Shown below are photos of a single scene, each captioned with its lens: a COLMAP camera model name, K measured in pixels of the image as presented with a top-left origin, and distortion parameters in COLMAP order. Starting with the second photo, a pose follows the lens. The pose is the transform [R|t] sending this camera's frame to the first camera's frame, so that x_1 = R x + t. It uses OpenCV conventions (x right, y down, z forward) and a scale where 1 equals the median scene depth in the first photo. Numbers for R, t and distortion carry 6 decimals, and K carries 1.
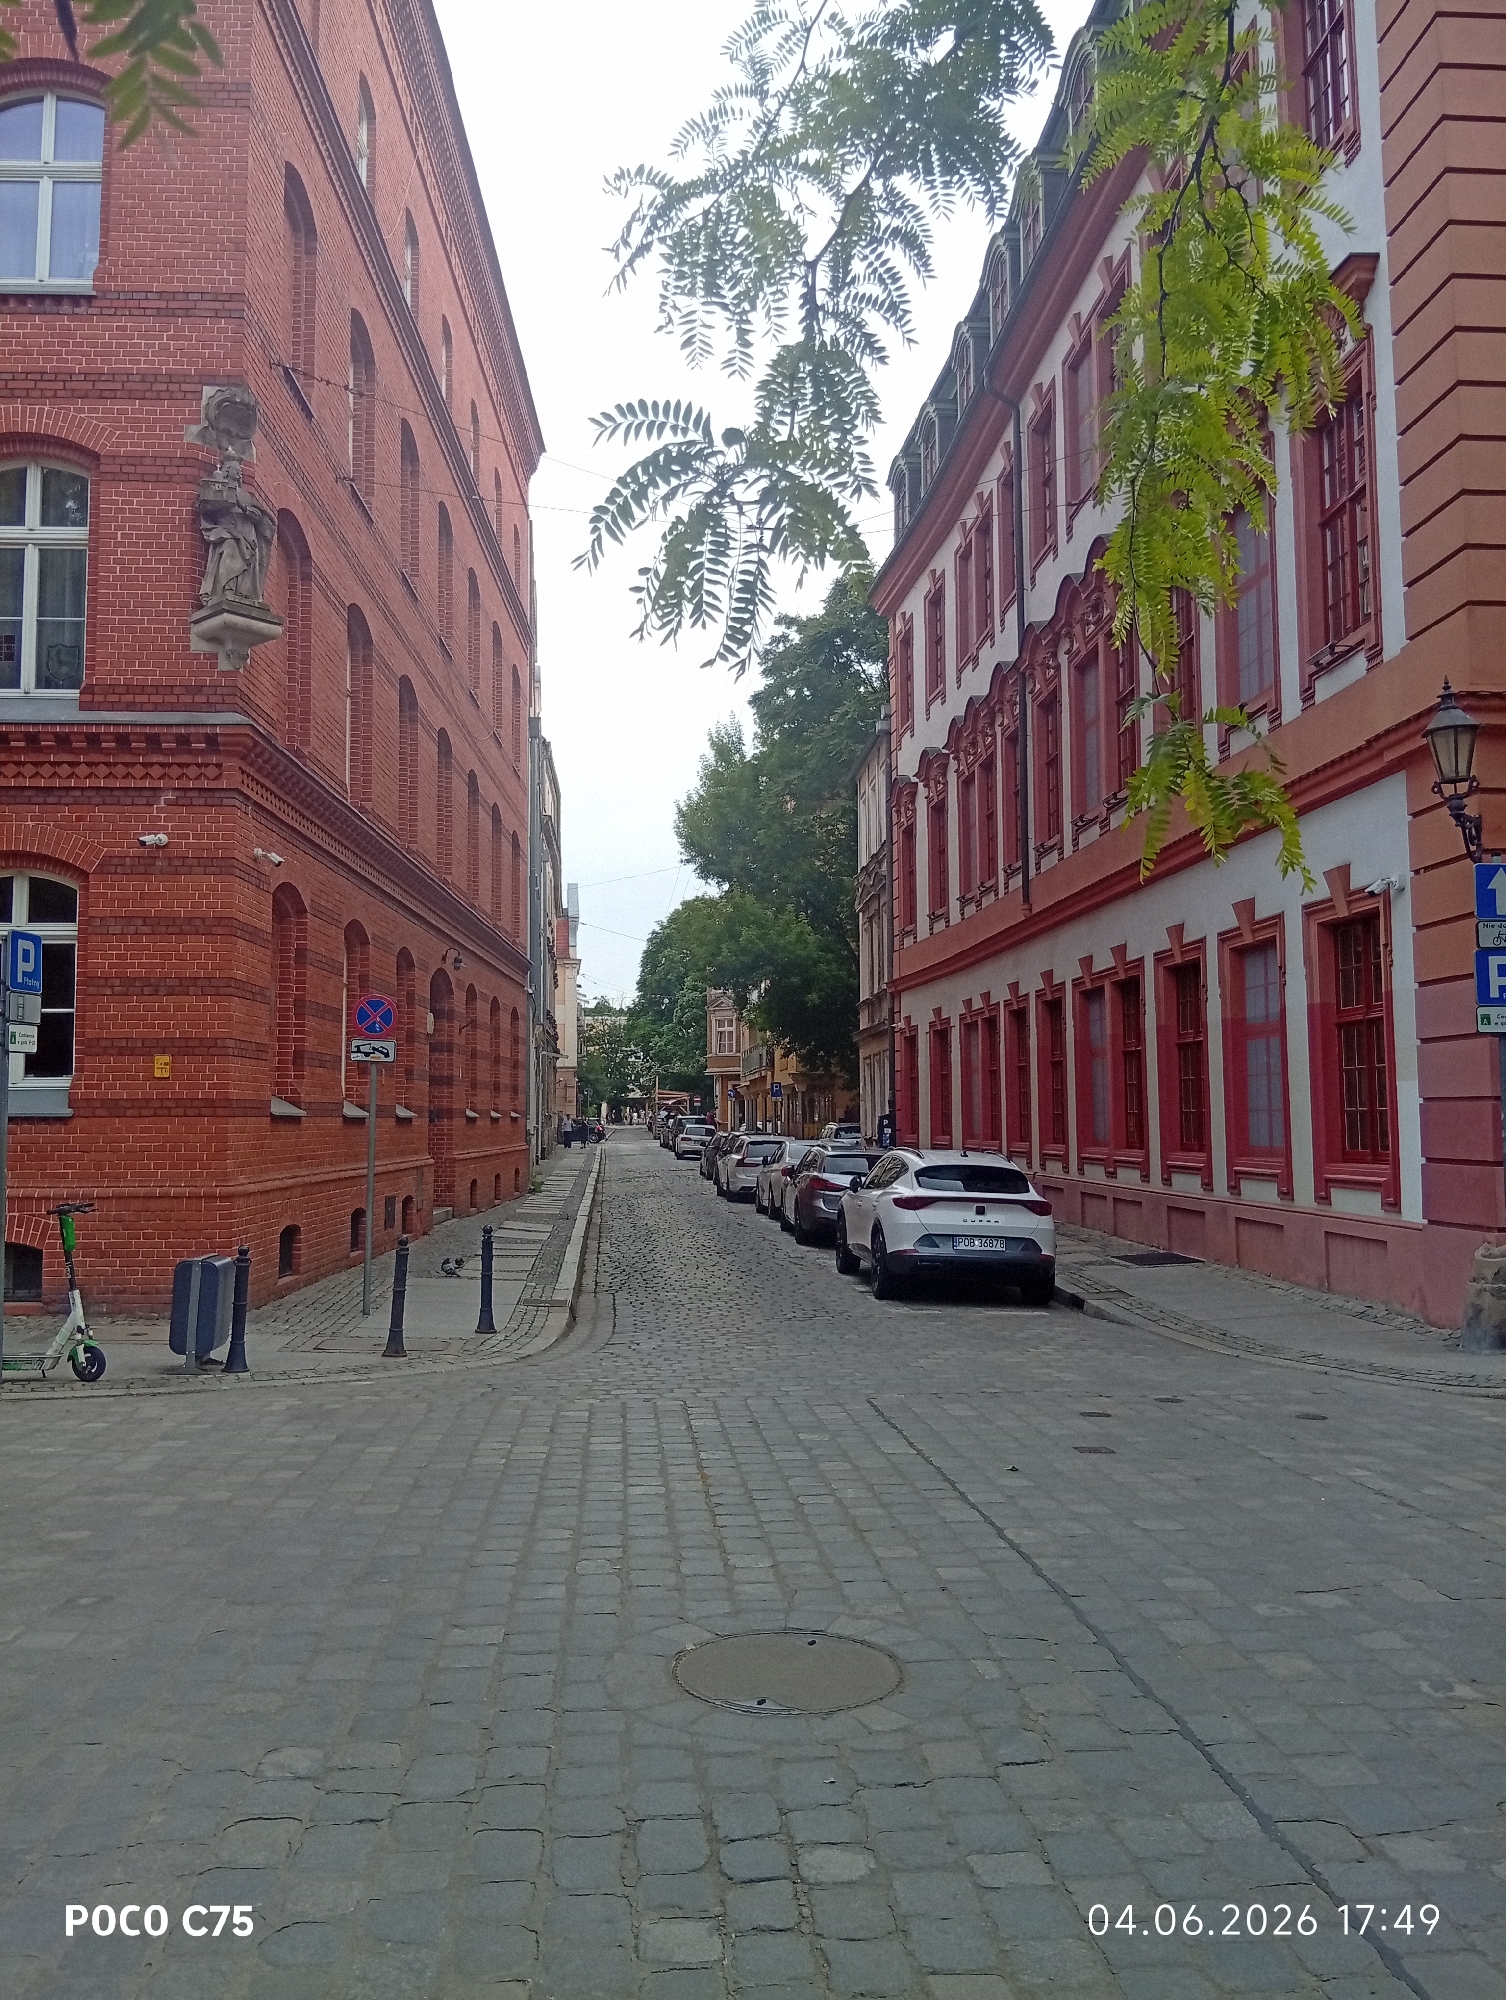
lens RADIAL K [[1645.5, 0, 753.0], [0, 1645.5, 1000.0], [0, 0, 1]] dist [0.006555, -0.000915]
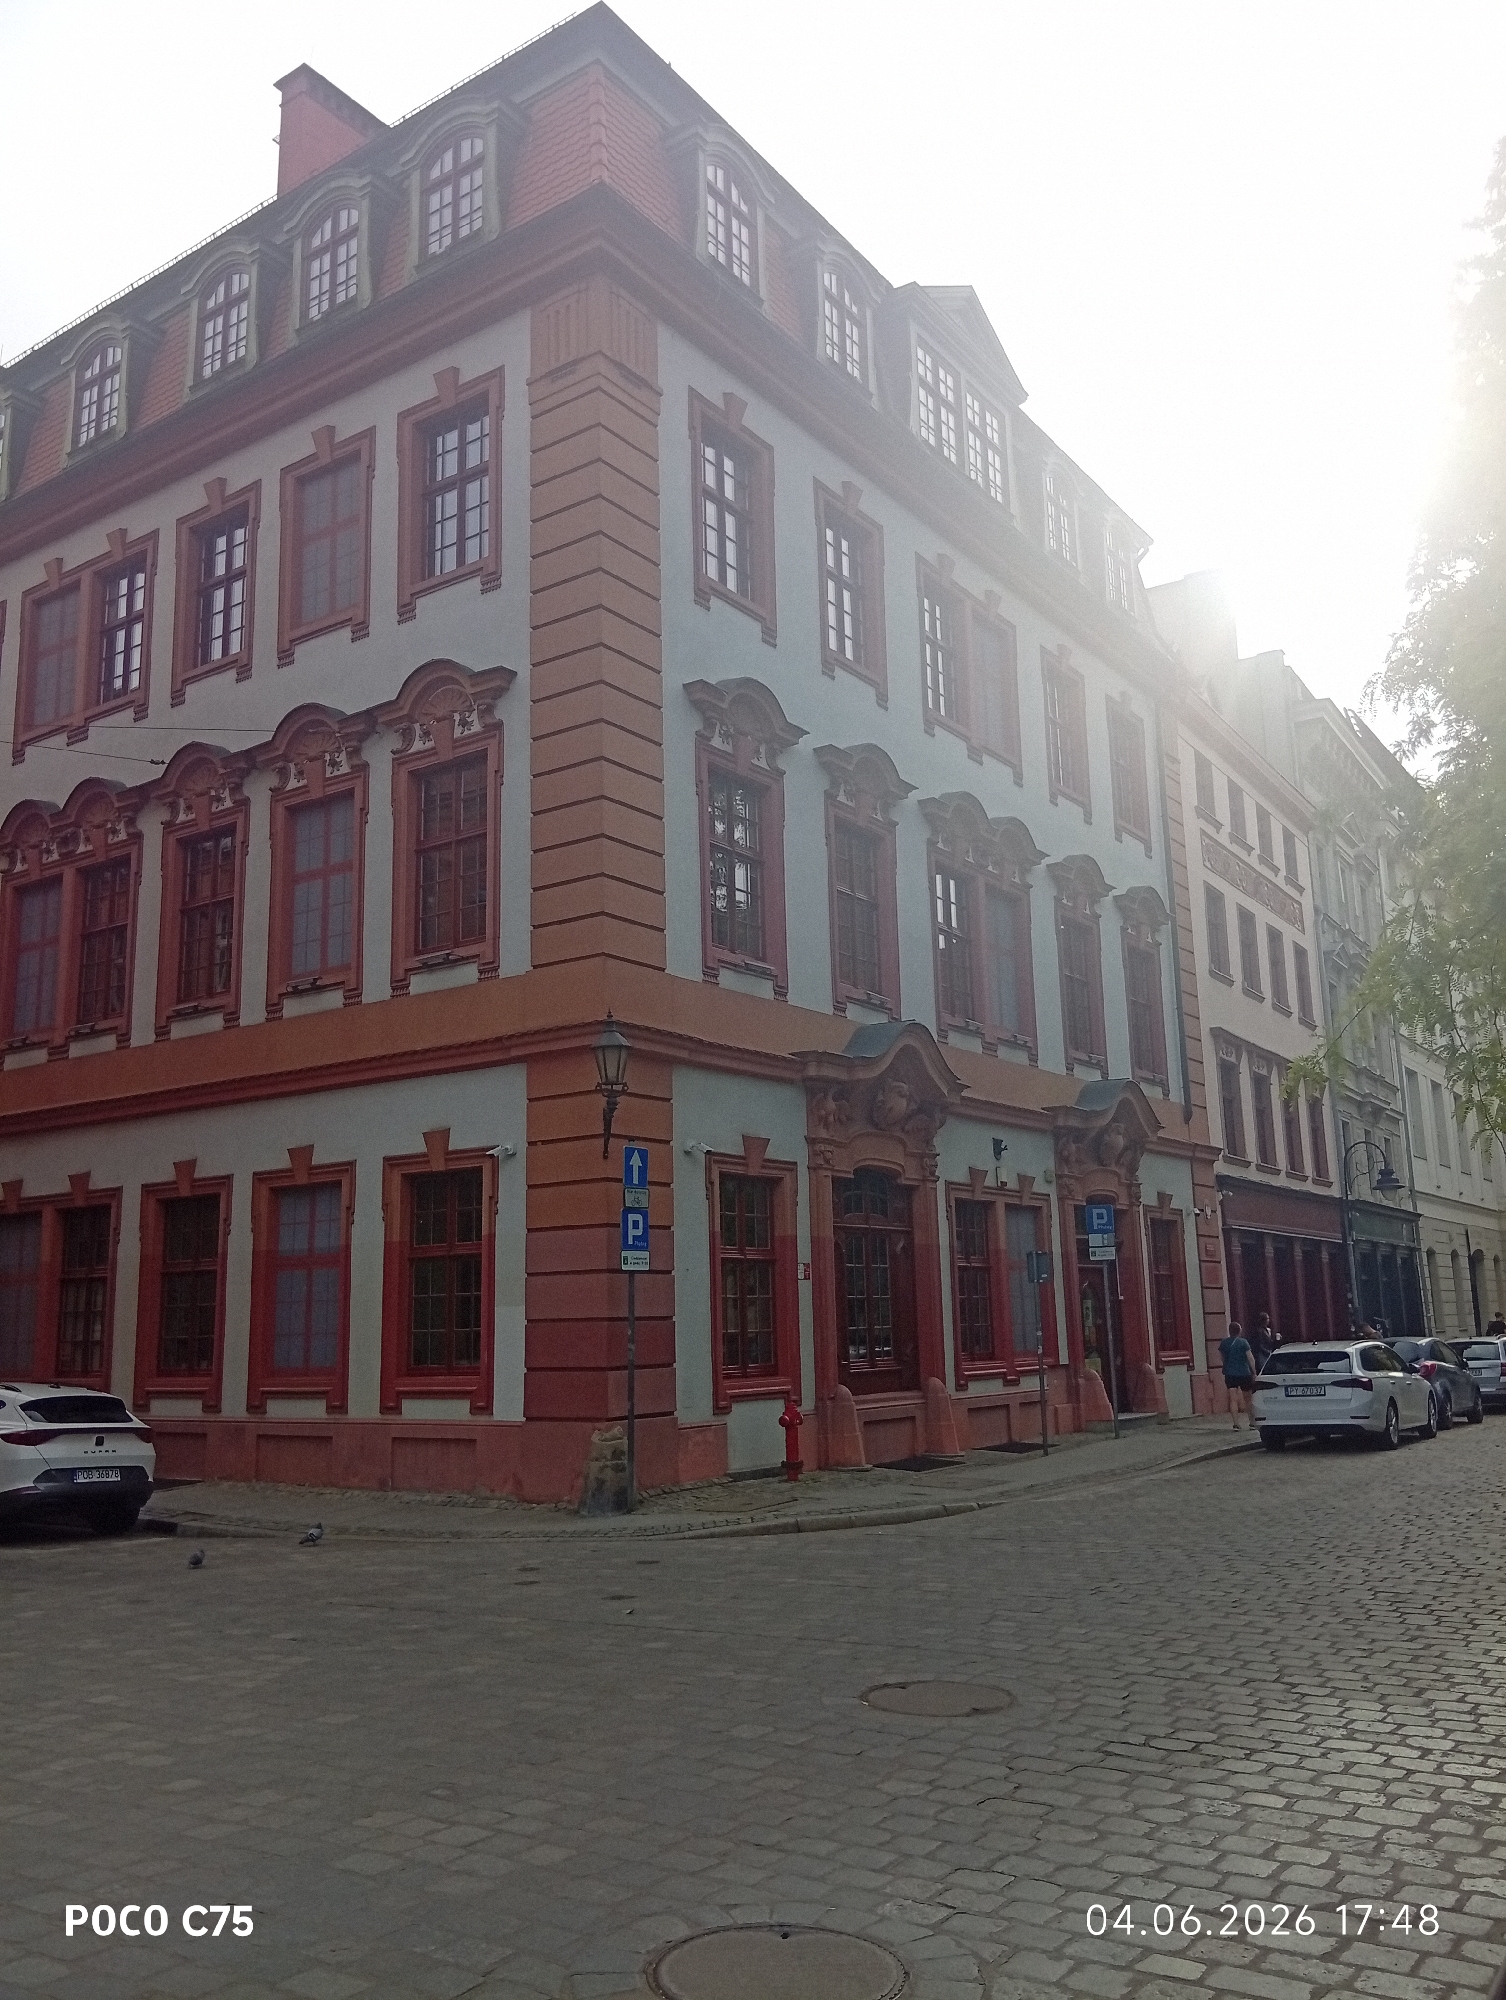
lens RADIAL K [[1645.3, 0, 753.0], [0, 1645.3, 1000.0], [0, 0, 1]] dist [0.124769, -0.314396]
pose [[0.628269, 0.134140, 0.766345, -0.462451], [-0.033446, 0.988770, -0.145653, -0.004805], [-0.777277, 0.065878, 0.625700, 0.033977]]
